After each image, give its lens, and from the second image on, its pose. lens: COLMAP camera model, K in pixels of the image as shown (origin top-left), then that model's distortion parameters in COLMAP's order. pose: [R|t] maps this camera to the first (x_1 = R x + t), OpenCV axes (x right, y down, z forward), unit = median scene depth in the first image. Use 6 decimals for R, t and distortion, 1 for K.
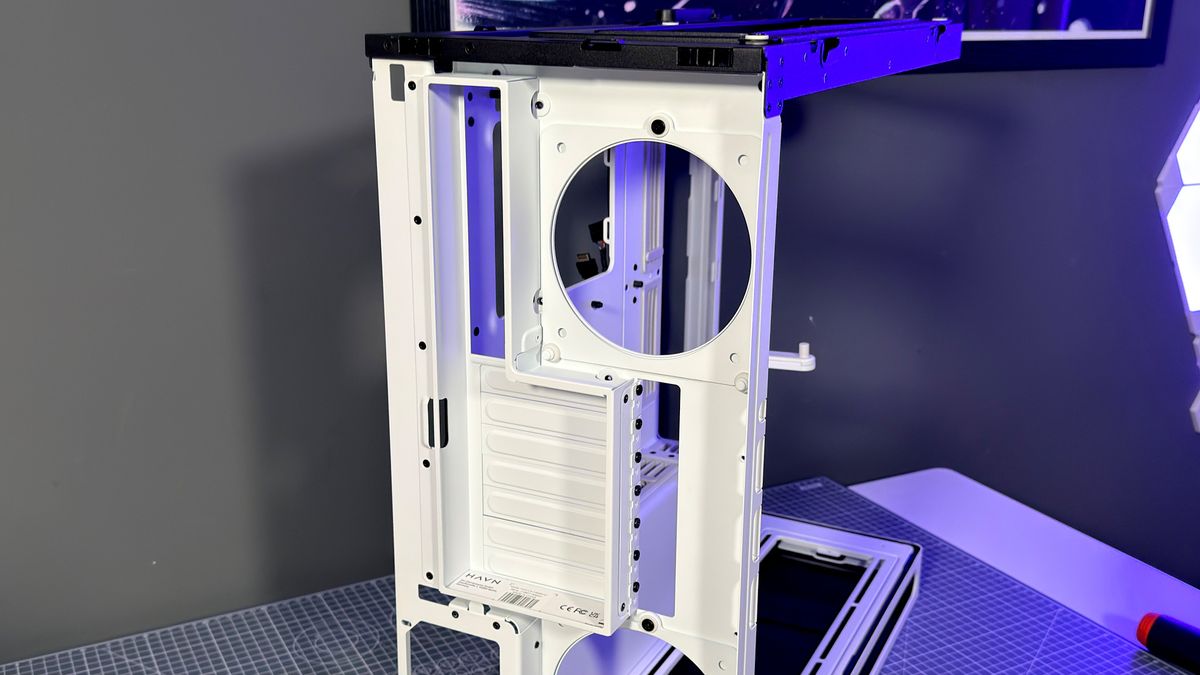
lens RADIAL K [[1192.8, 0, 595.4], [0, 1192.8, 337.4], [0, 0, 1]] dist [0.214732, -0.509855]
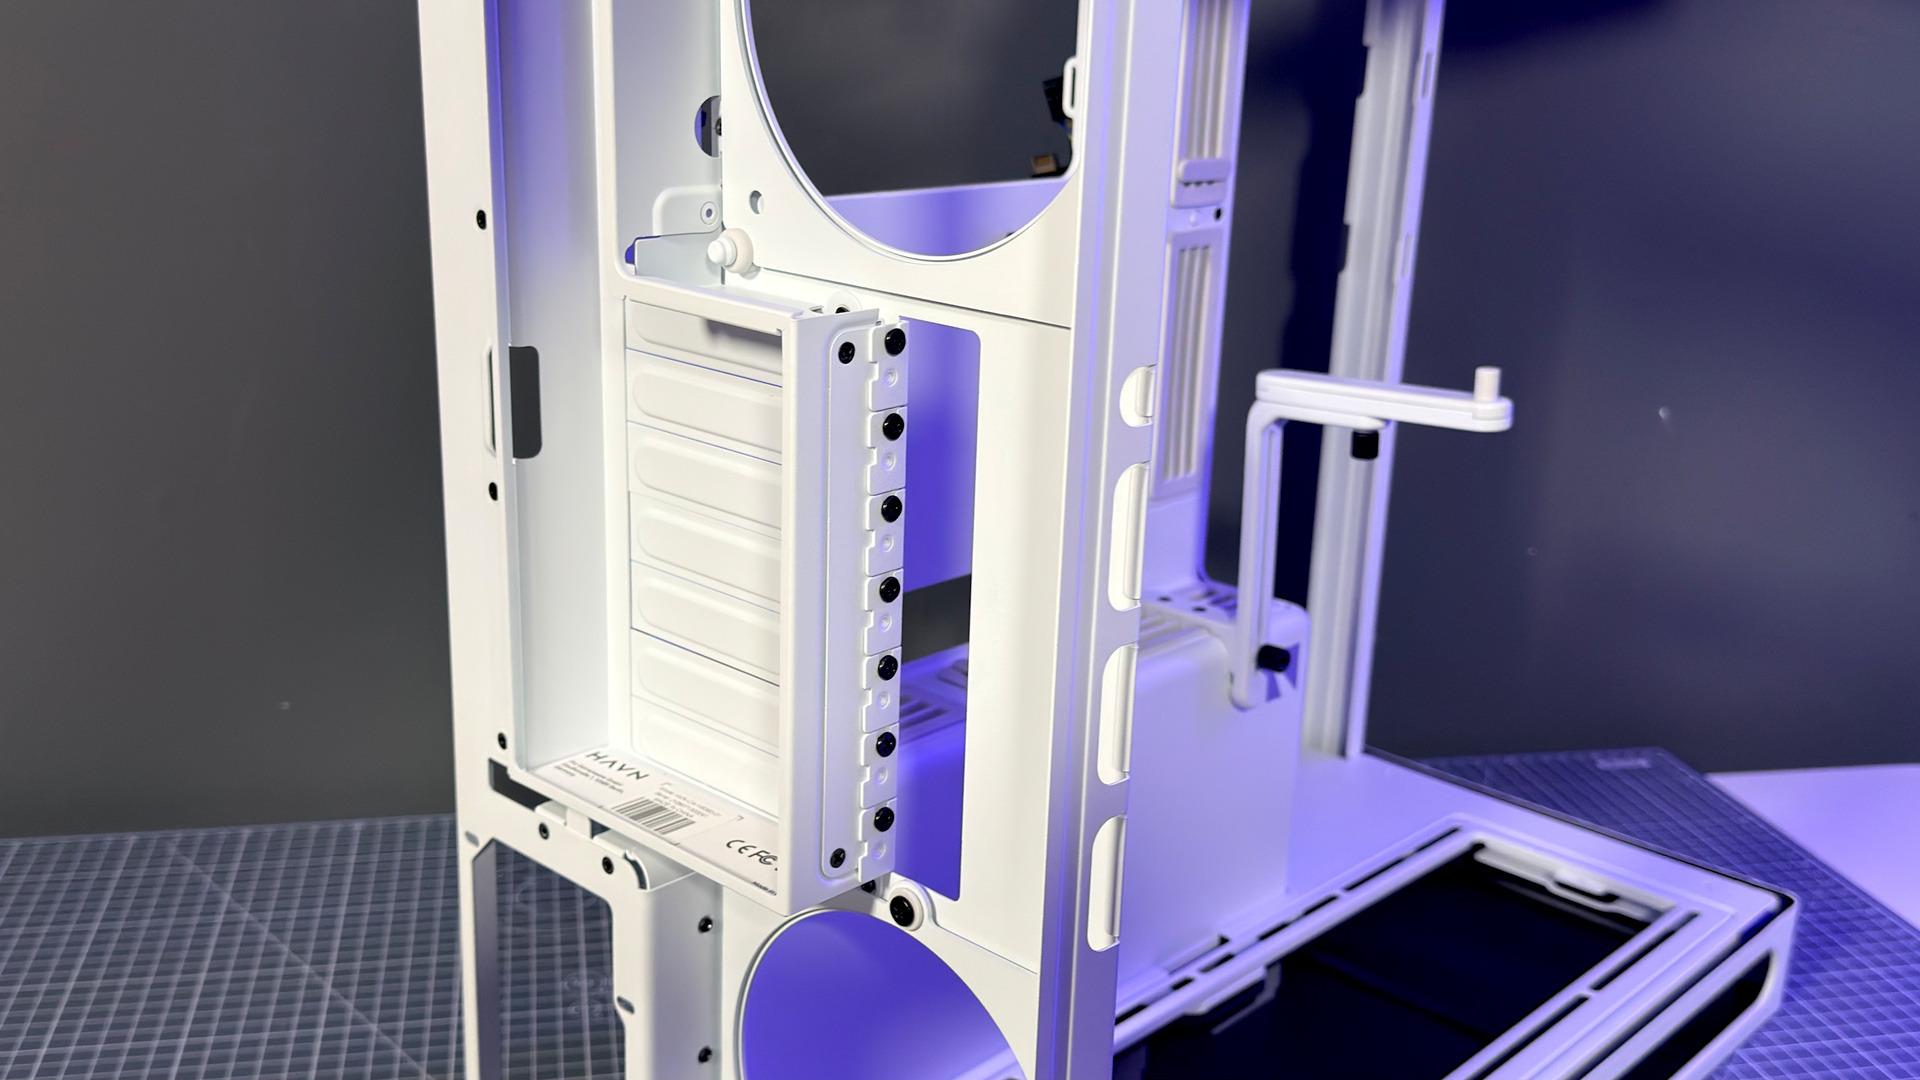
lens RADIAL K [[1908.6, 0, 952.6], [0, 1908.6, 539.9], [0, 0, 1]] dist [0.214732, -0.509855]
pose [[0.958359, 0.106774, -0.264854, 0.180197], [-0.105436, 0.994239, 0.019309, 0.073514], [0.265390, 0.009420, 0.964095, 0.274723]]
